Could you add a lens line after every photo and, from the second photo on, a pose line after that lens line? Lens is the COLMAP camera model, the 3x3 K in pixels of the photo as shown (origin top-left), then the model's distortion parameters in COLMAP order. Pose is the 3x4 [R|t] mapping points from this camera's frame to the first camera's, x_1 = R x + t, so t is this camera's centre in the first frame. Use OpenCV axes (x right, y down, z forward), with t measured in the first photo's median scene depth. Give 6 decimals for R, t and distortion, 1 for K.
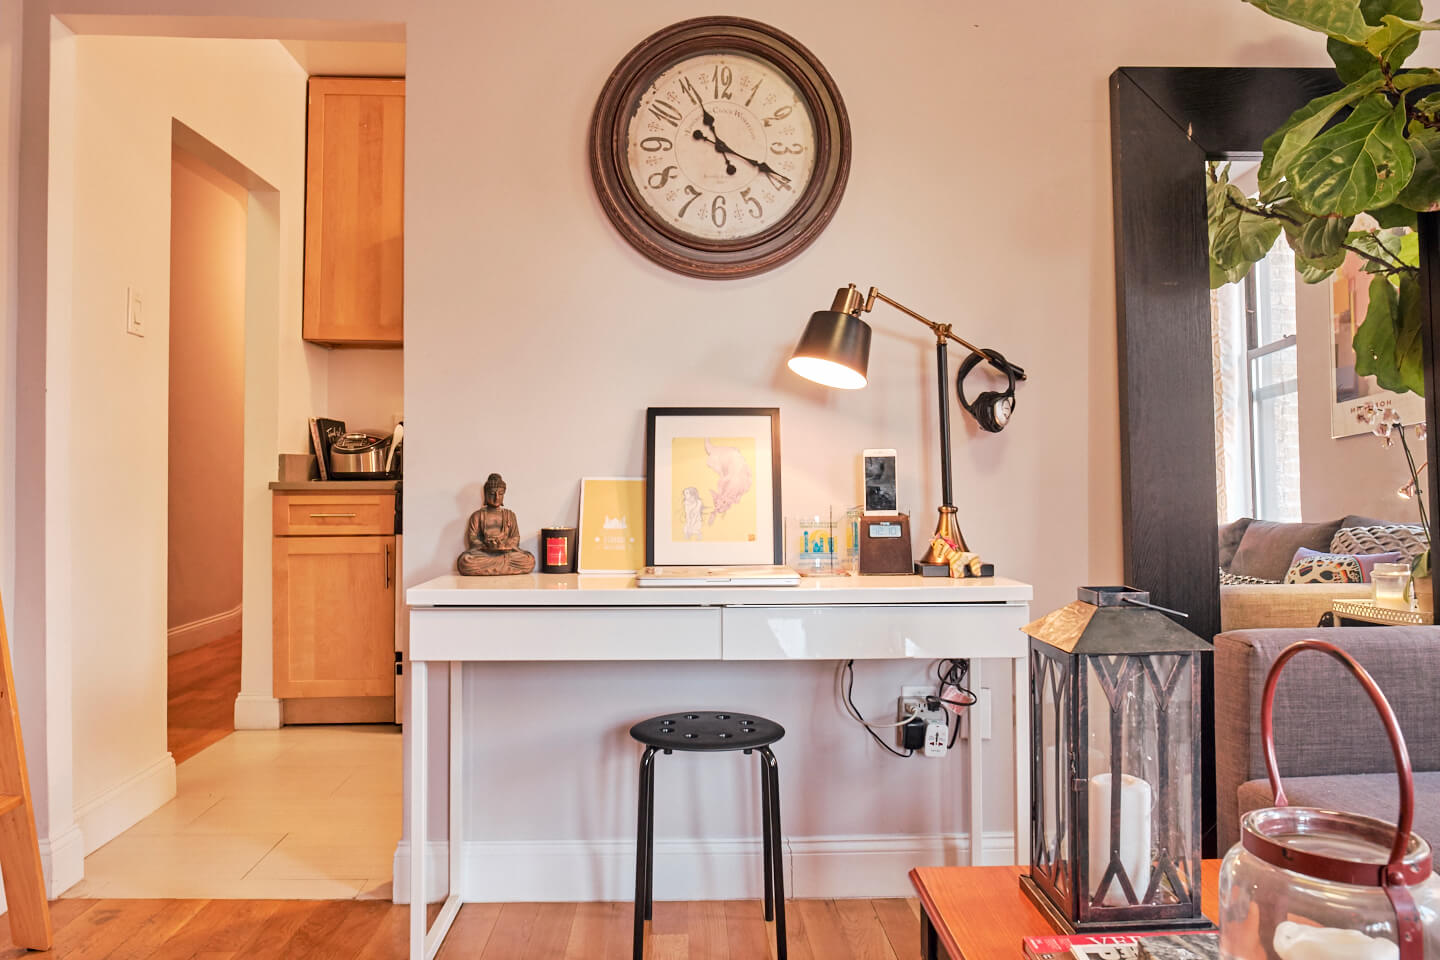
lens RADIAL K [[1039.1, 0, 723.1], [0, 1039.1, 469.8], [0, 0, 1]] dist [-0.009032, -0.005127]
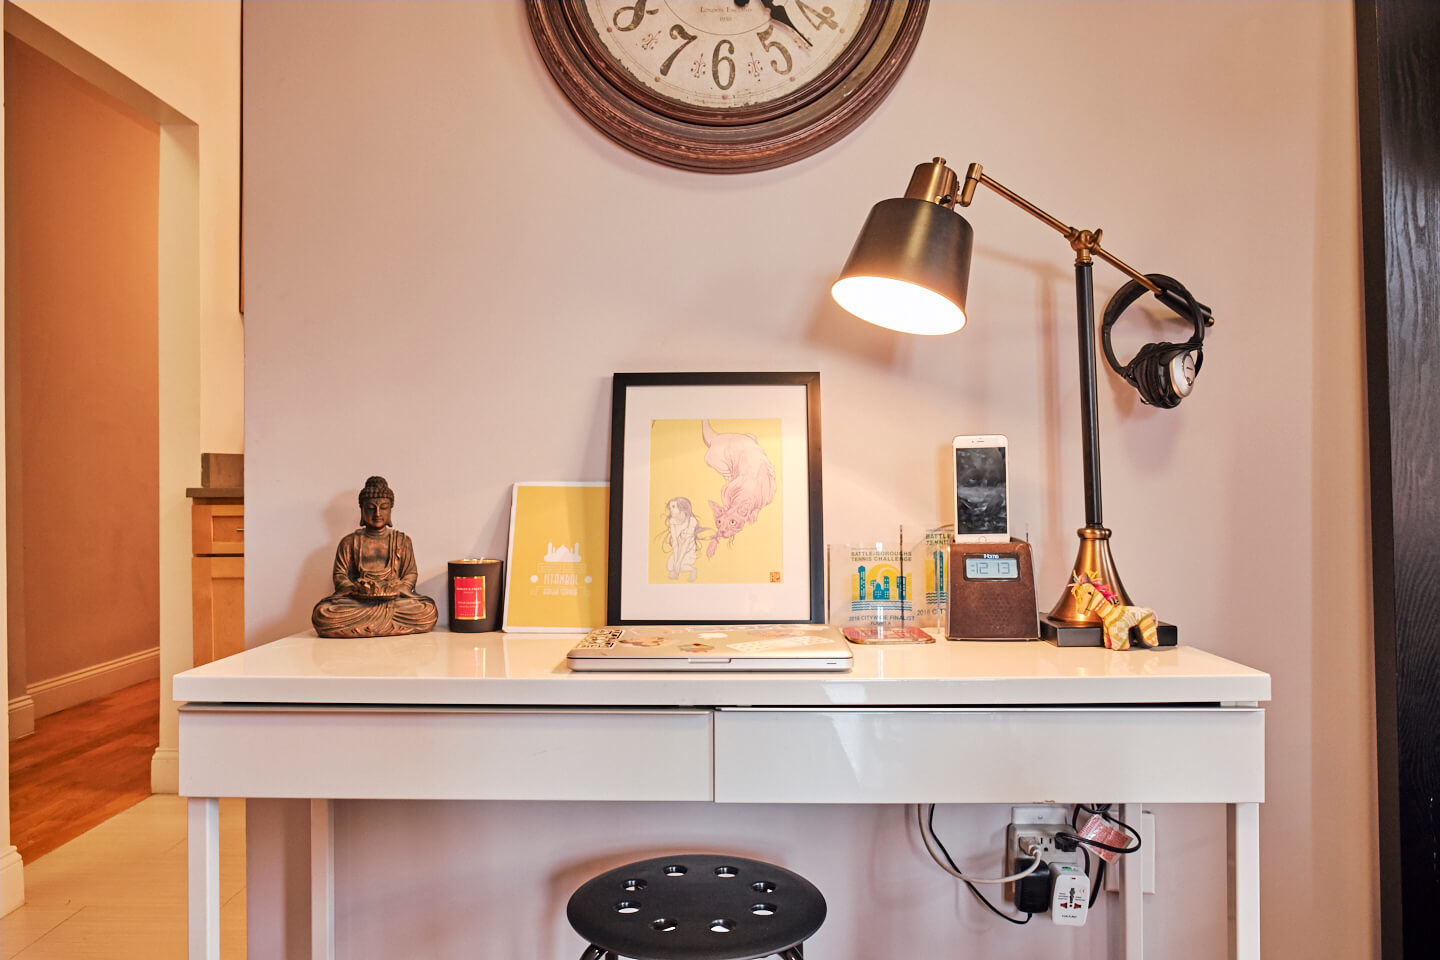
lens RADIAL K [[1039.1, 0, 713.7], [0, 1039.1, 489.9], [0, 0, 1]] dist [-0.009032, -0.005127]
pose [[0.998204, -0.001957, -0.059878, 0.027875], [0.002948, 0.999860, 0.016458, 0.001797], [0.059838, -0.016605, 0.998070, 0.364606]]
